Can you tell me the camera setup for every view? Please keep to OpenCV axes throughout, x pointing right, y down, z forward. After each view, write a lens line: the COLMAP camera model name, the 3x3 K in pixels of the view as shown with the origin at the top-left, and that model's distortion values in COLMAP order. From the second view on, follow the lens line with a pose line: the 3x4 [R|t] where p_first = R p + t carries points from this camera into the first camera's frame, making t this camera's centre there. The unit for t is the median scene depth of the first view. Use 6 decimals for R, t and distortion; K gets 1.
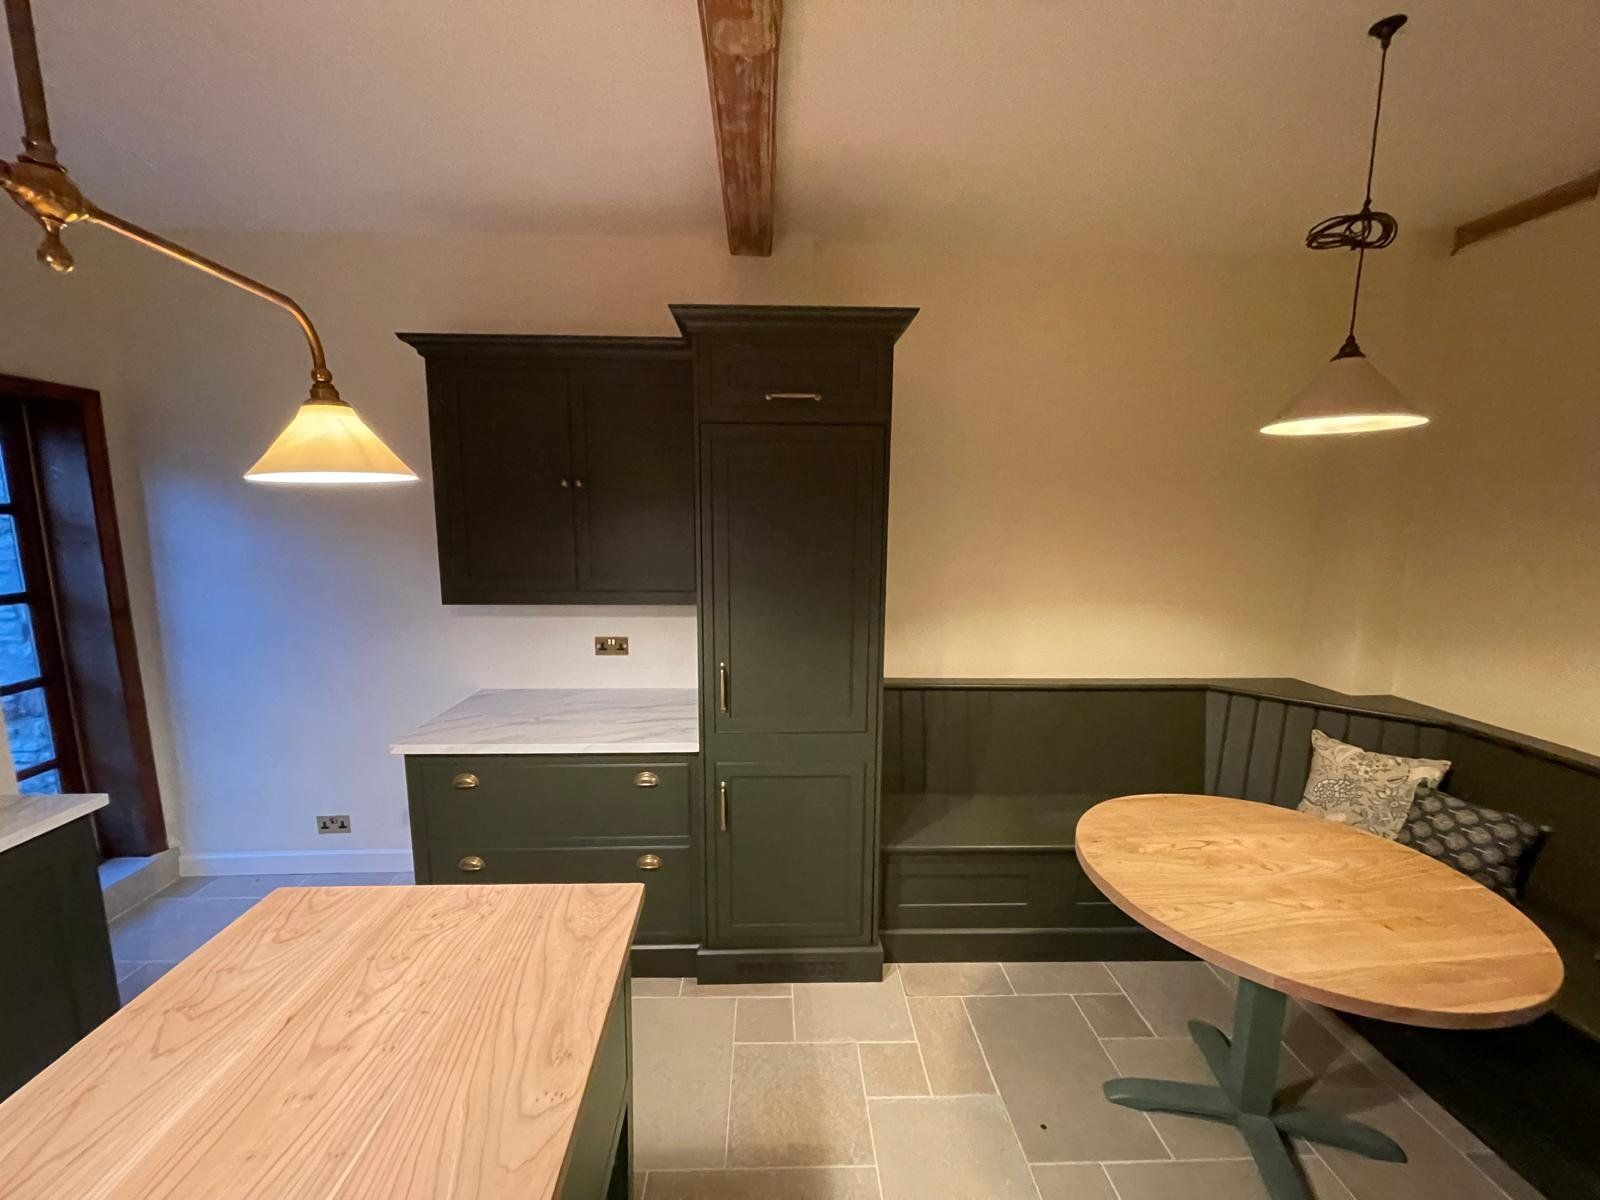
lens RADIAL K [[653.6, 0, 795.0], [0, 653.6, 606.0], [0, 0, 1]] dist [0.001295, 0.000627]
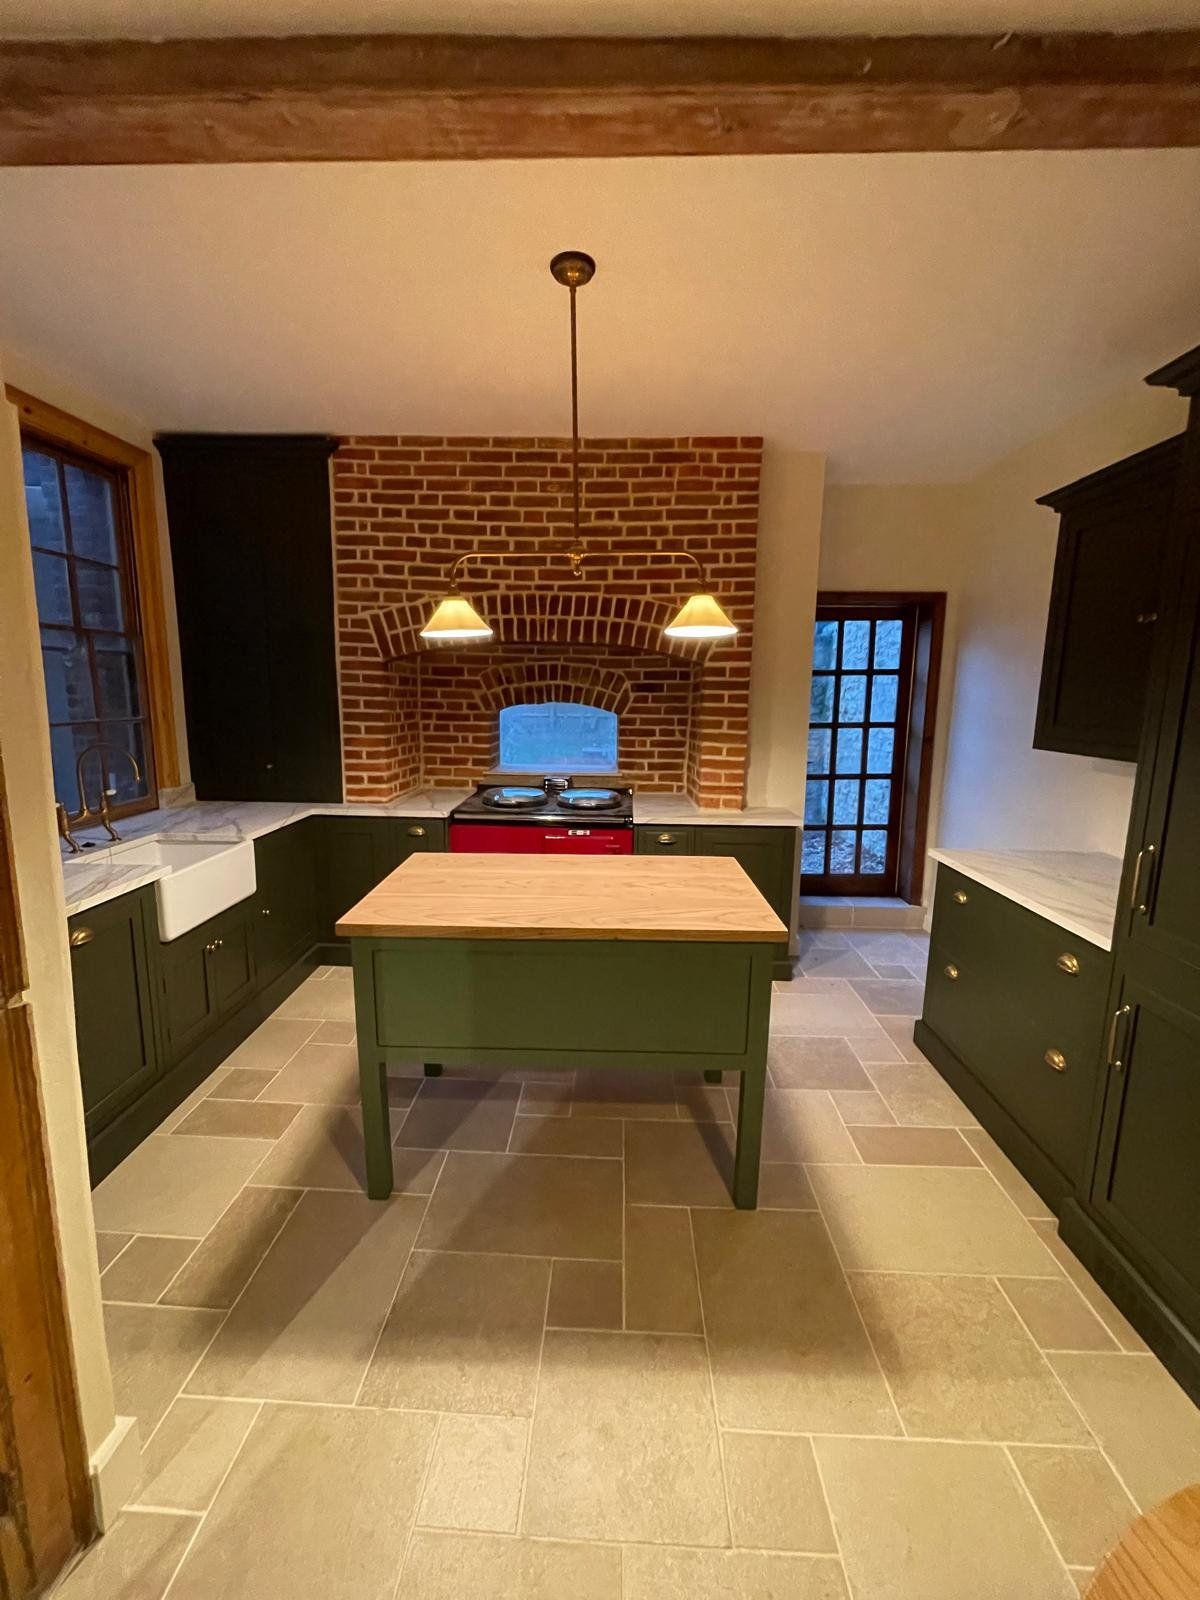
lens RADIAL K [[653.6, 0, 597.5], [0, 653.6, 795.5], [0, 0, 1]] dist [0.001295, 0.000627]
pose [[-0.066364, 0.156621, -0.985427, 0.631366], [-0.162252, 0.972765, 0.165535, 0.011370], [0.984515, 0.170873, -0.039144, 0.401985]]
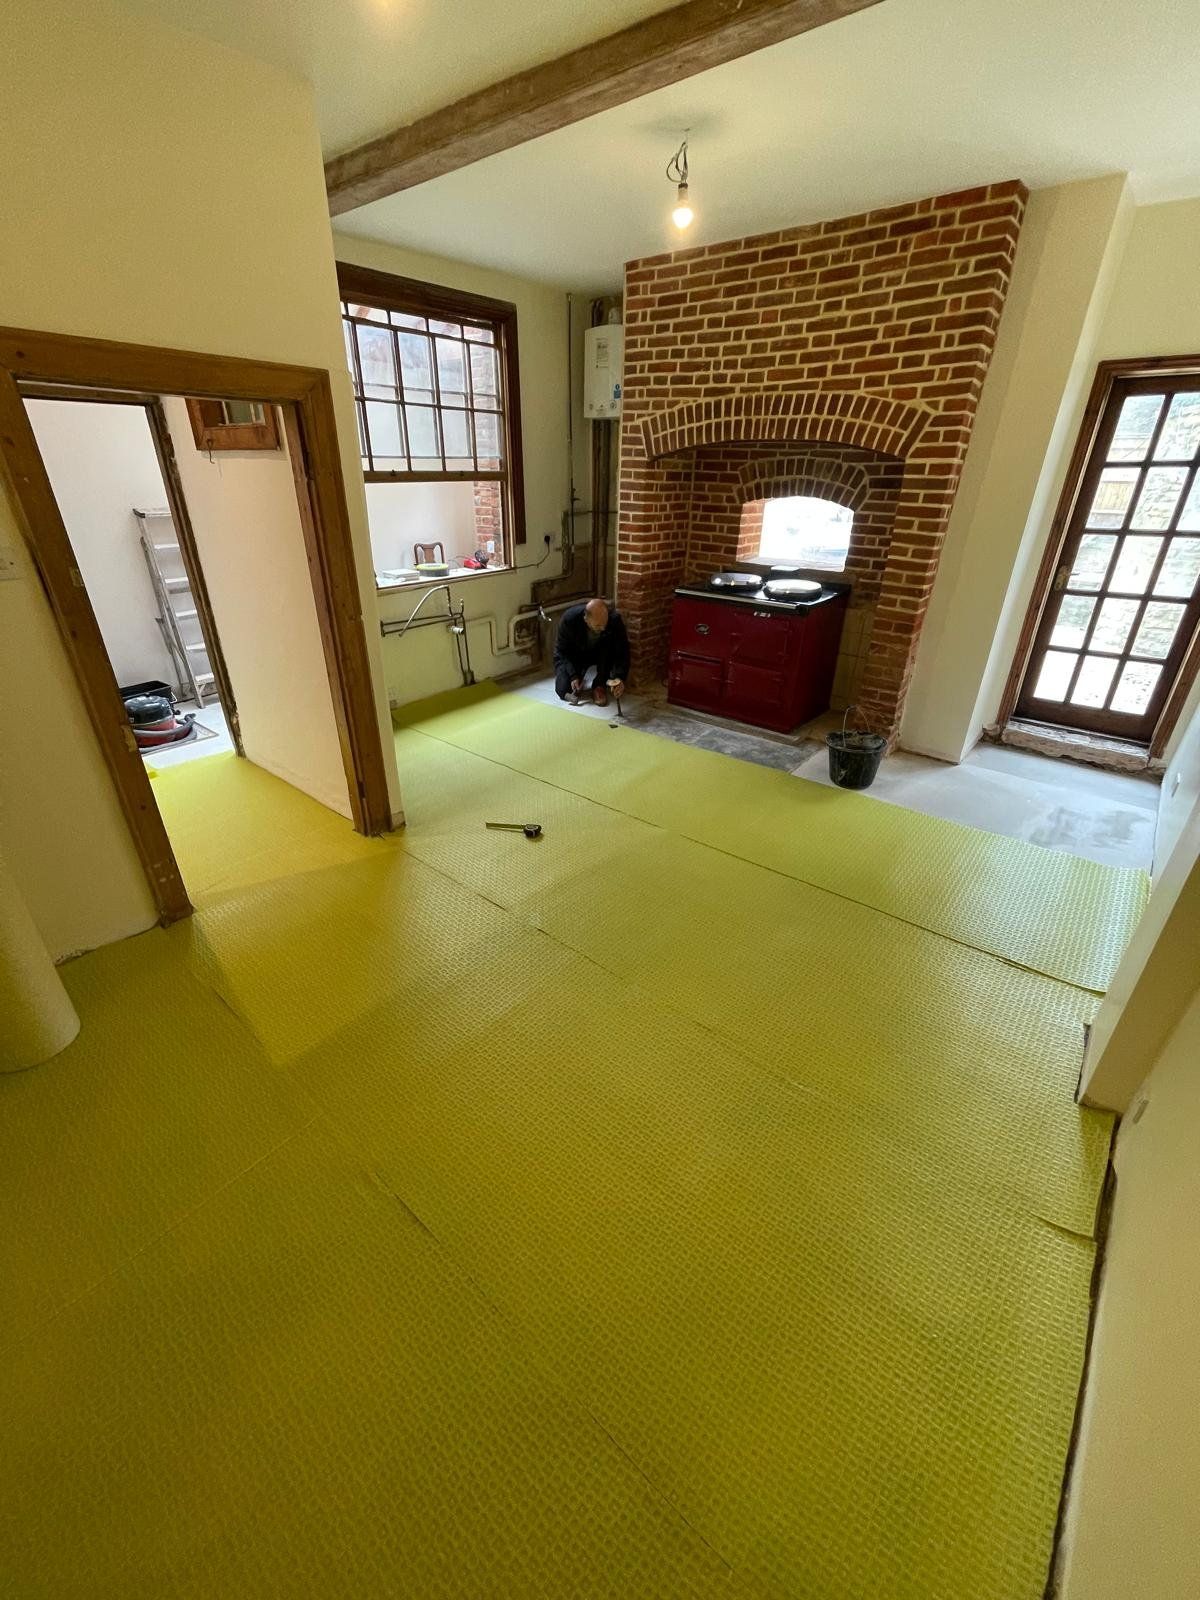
lens RADIAL K [[653.6, 0, 597.6], [0, 653.6, 793.2], [0, 0, 1]] dist [0.001295, 0.000627]
pose [[-0.663034, 0.335022, -0.669437, 0.781247], [-0.117379, 0.836676, 0.534973, -0.094480], [0.739329, 0.433283, -0.515420, 0.857167]]
